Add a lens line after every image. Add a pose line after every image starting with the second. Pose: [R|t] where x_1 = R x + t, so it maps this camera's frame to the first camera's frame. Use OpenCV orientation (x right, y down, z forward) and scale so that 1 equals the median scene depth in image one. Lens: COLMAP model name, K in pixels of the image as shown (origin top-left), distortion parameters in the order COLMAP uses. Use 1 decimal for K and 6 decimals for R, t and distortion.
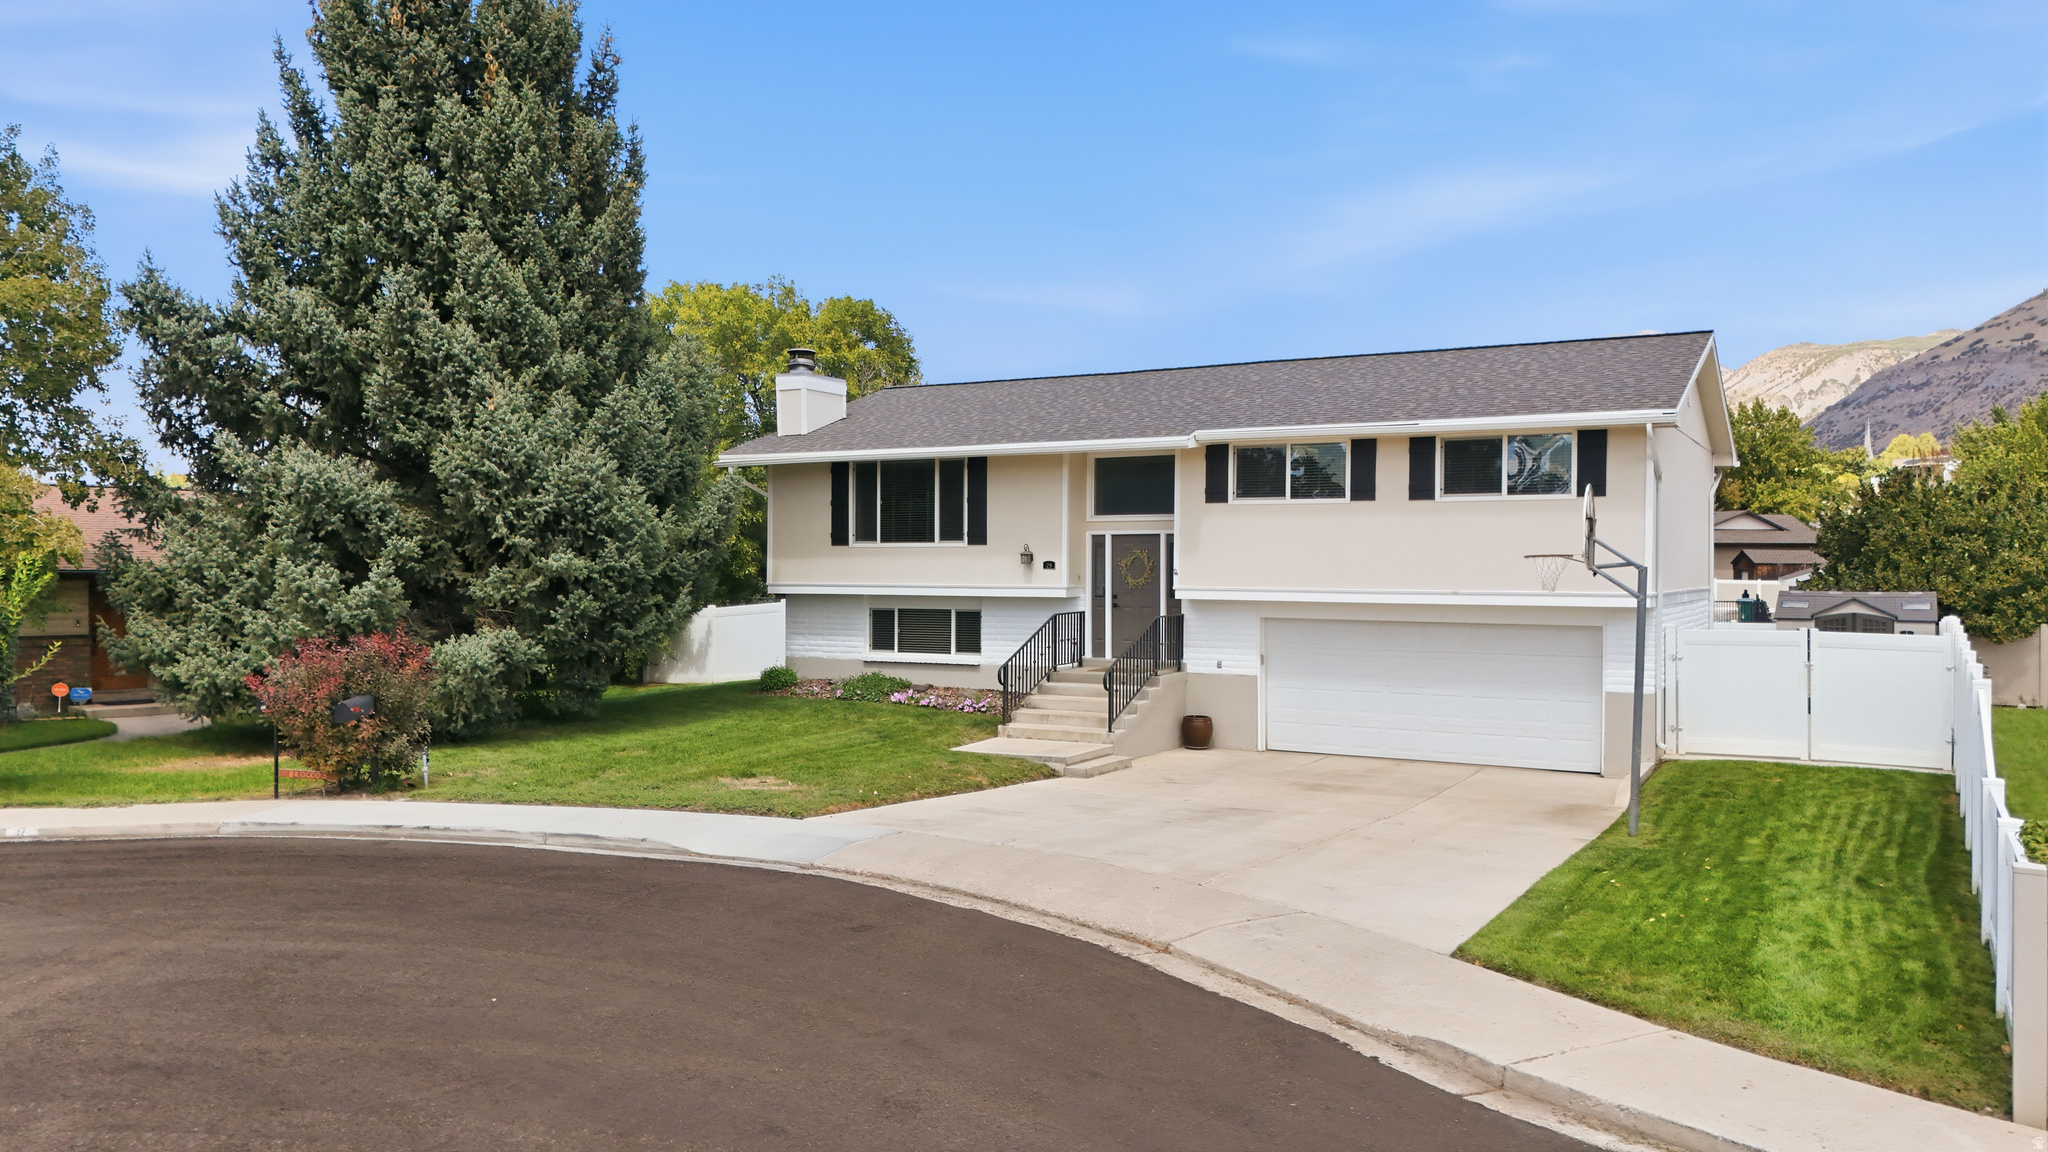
lens RADIAL K [[1503.3, 0, 1024.0], [0, 1503.3, 576.0], [0, 0, 1]] dist [0.074942, -0.074810]
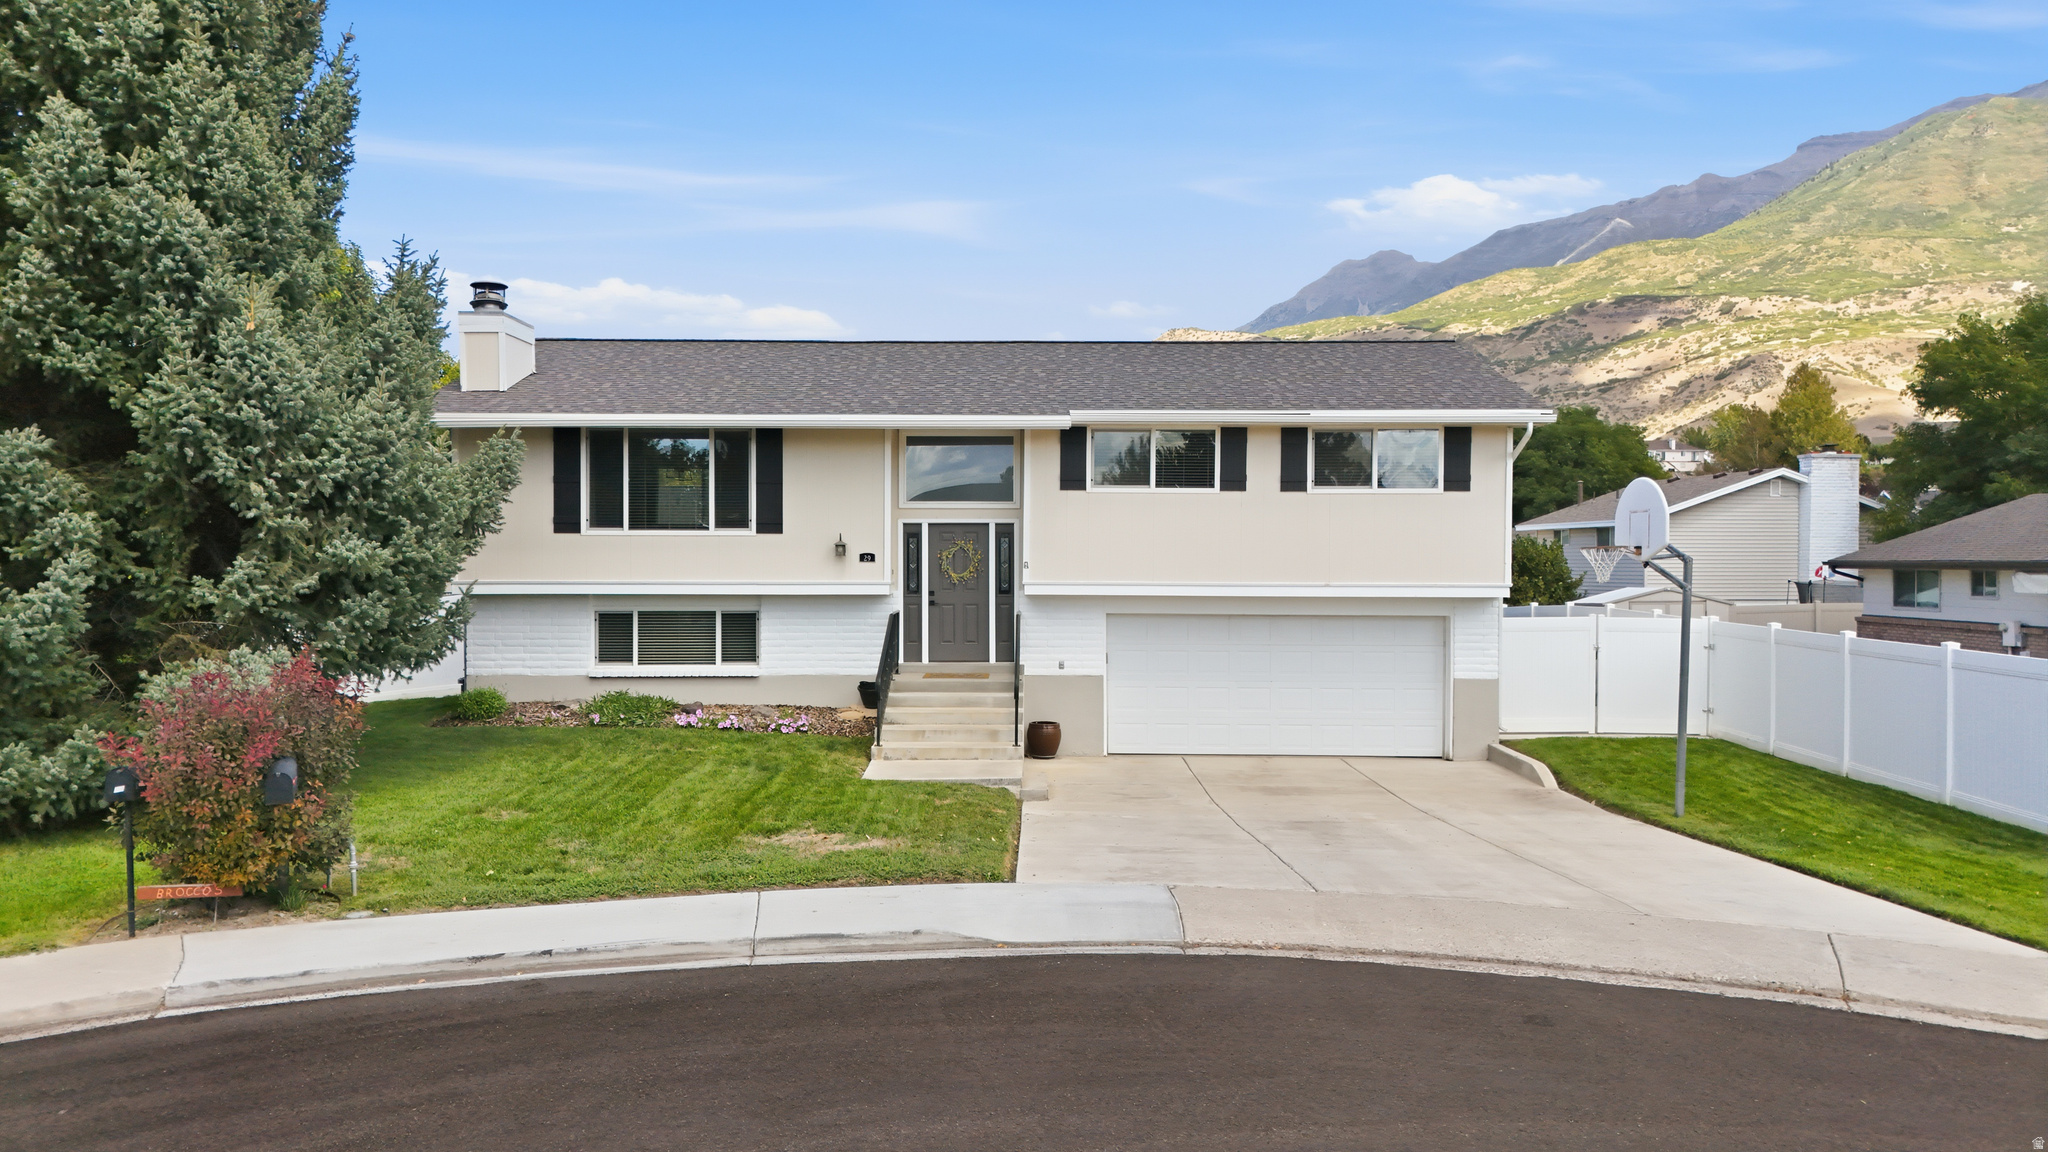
lens RADIAL K [[1503.3, 0, 1024.0], [0, 1503.3, 576.0], [0, 0, 1]] dist [0.074942, -0.074810]
pose [[0.878320, -0.005500, 0.478041, -0.351956], [0.003782, 0.999982, 0.004557, -0.000120], [-0.478057, -0.002194, 0.878326, 0.215969]]
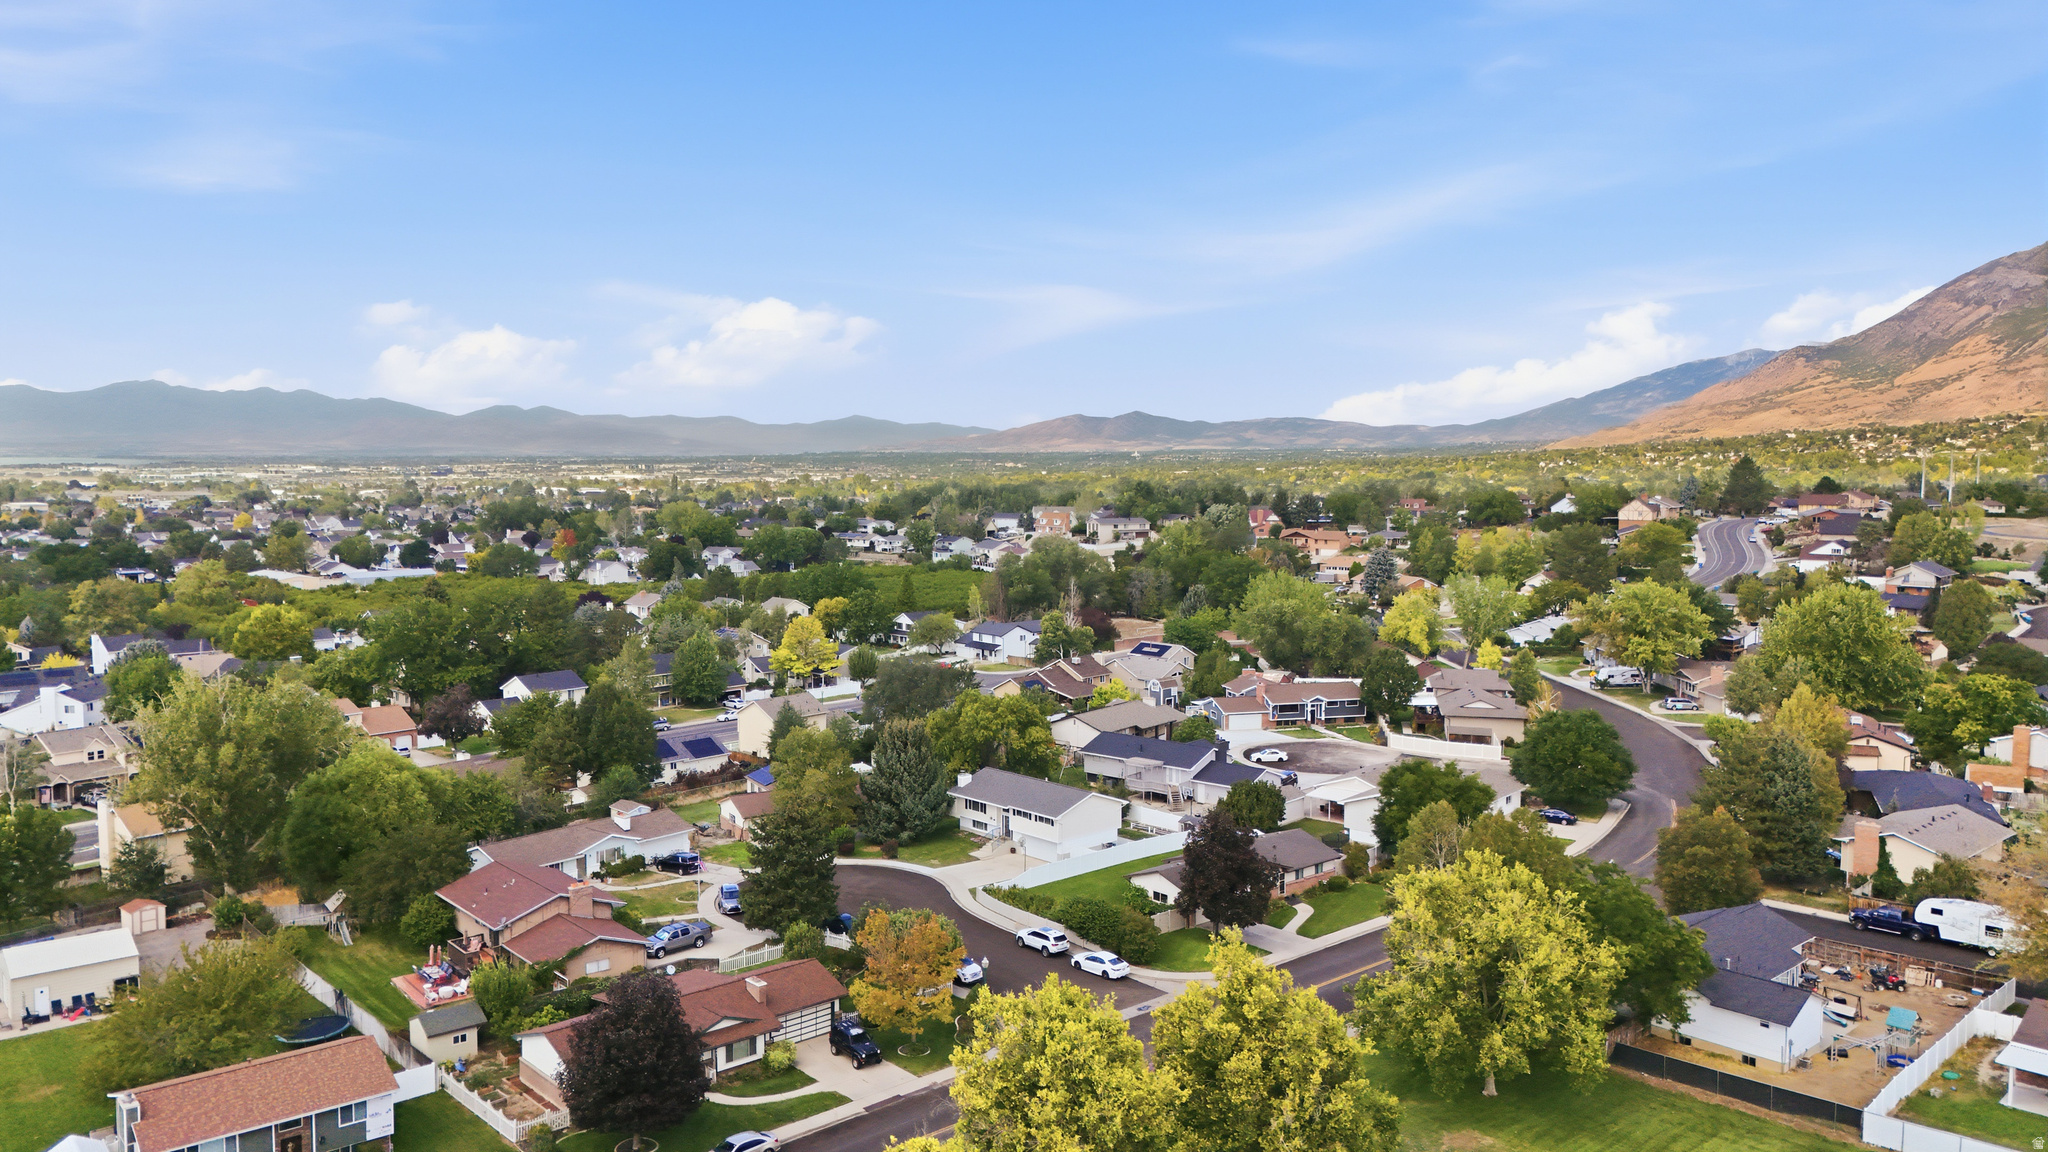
lens RADIAL K [[1502.6, 0, 1030.0], [0, 1502.6, 579.2], [0, 0, 1]] dist [0.071270, -0.079664]
pose [[0.953214, 0.027700, -0.301024, 2.178226], [-0.003975, 0.996855, 0.079143, -1.623038], [0.302270, -0.074243, 0.950327, -5.189328]]
